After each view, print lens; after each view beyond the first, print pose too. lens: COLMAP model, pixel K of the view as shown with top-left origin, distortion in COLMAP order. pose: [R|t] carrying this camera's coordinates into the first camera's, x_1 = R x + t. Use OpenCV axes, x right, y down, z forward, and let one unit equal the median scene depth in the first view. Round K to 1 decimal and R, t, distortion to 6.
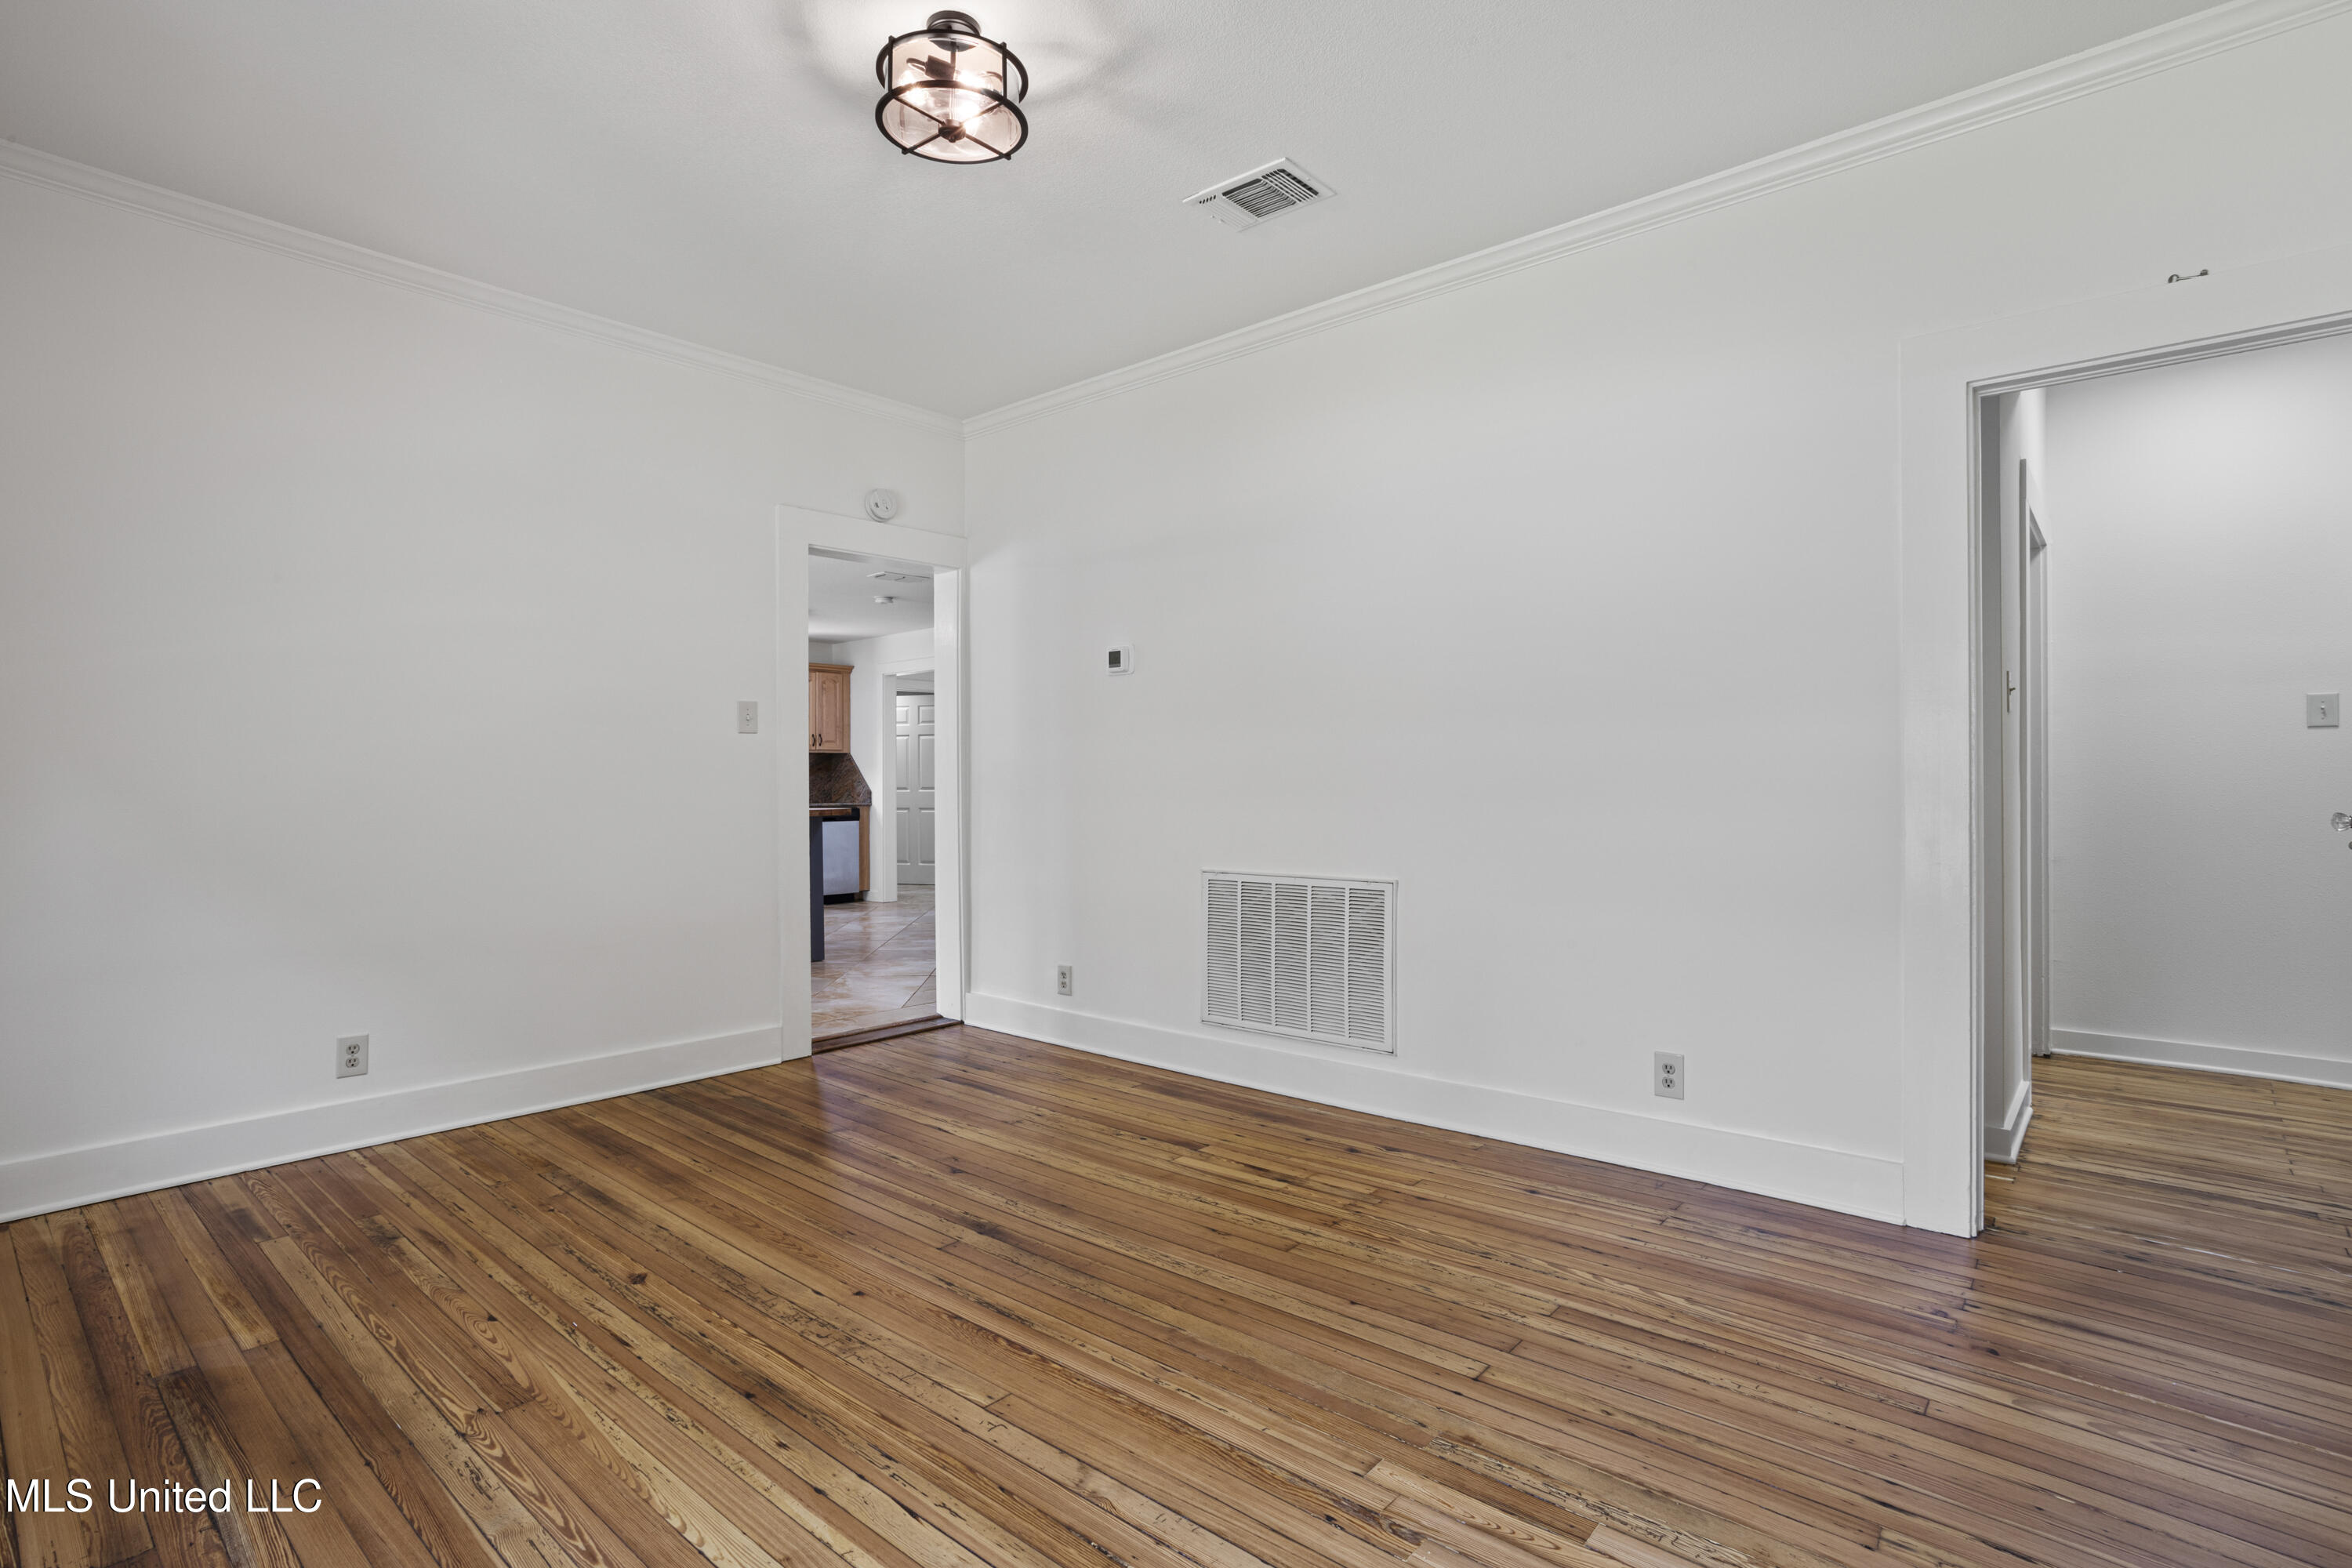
lens RADIAL K [[1143.4, 0, 1173.6], [0, 1143.4, 778.6], [0, 0, 1]] dist [-0.032039, 0.015392]
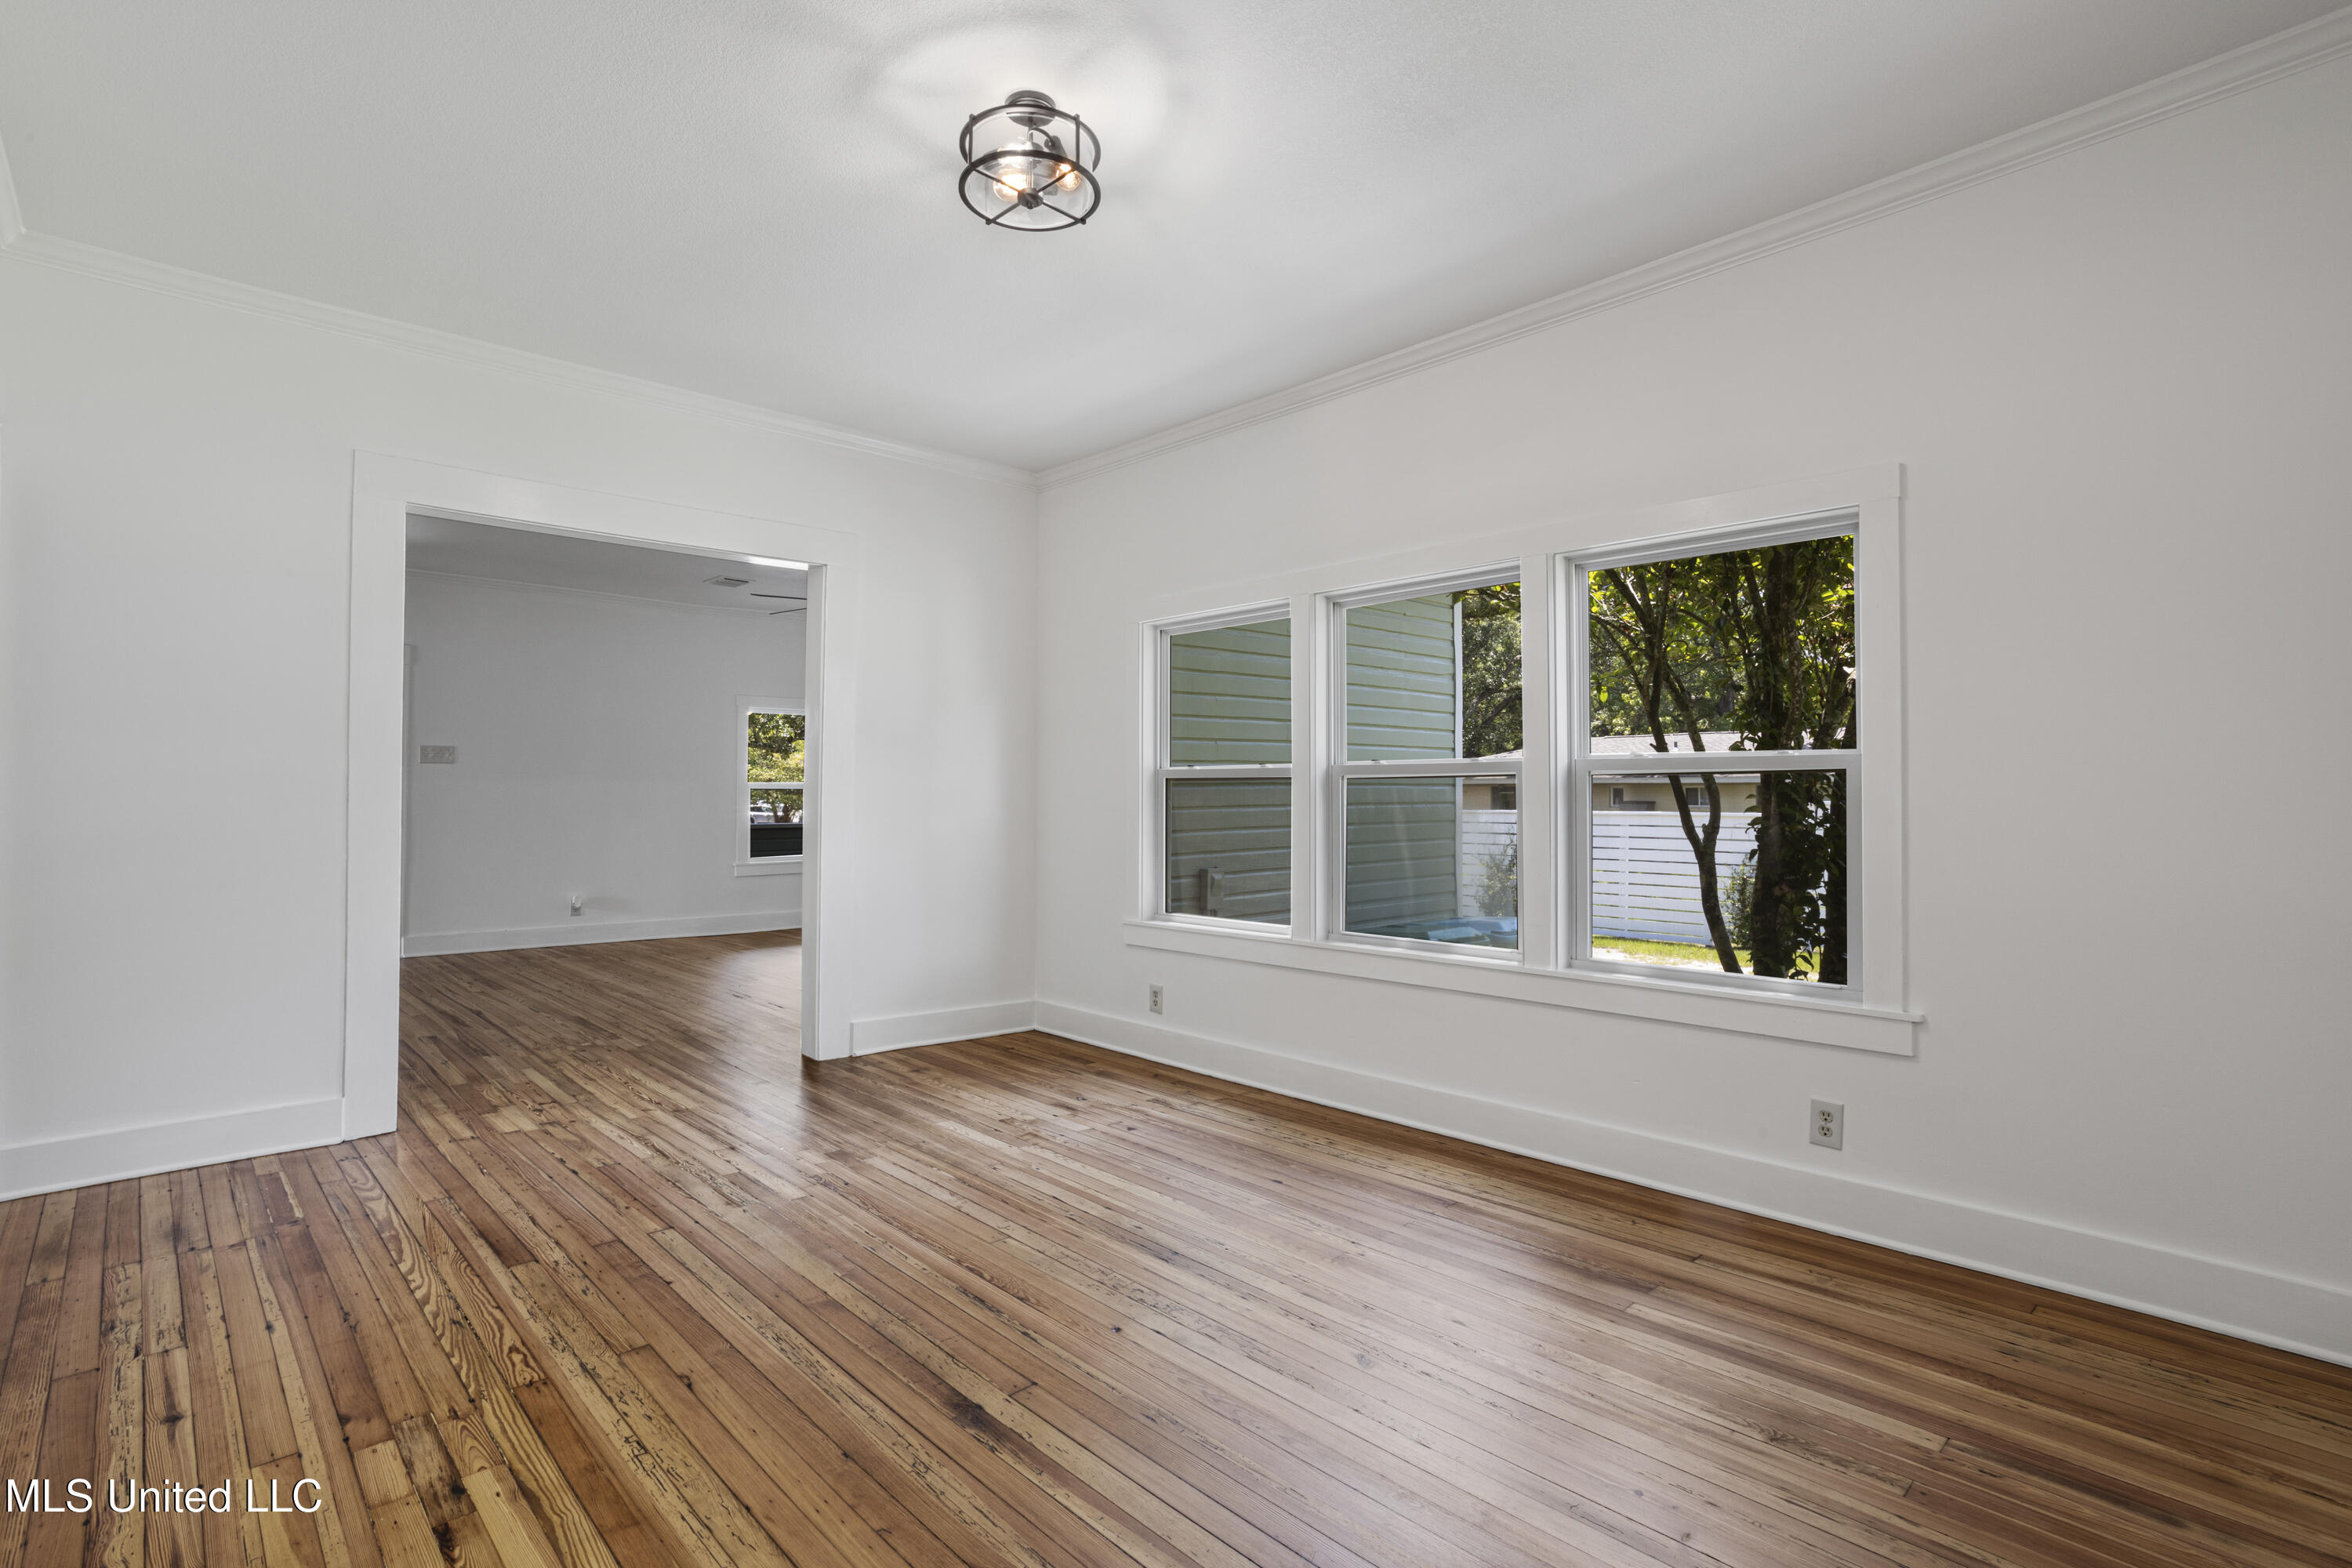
lens RADIAL K [[1143.4, 0, 1179.9], [0, 1143.4, 794.2], [0, 0, 1]] dist [-0.032039, 0.015392]
pose [[-0.995435, 0.001726, 0.095421, -0.436275], [0.001048, 0.999974, -0.007153, -0.005518], [-0.095431, -0.007021, -0.995411, 2.024535]]
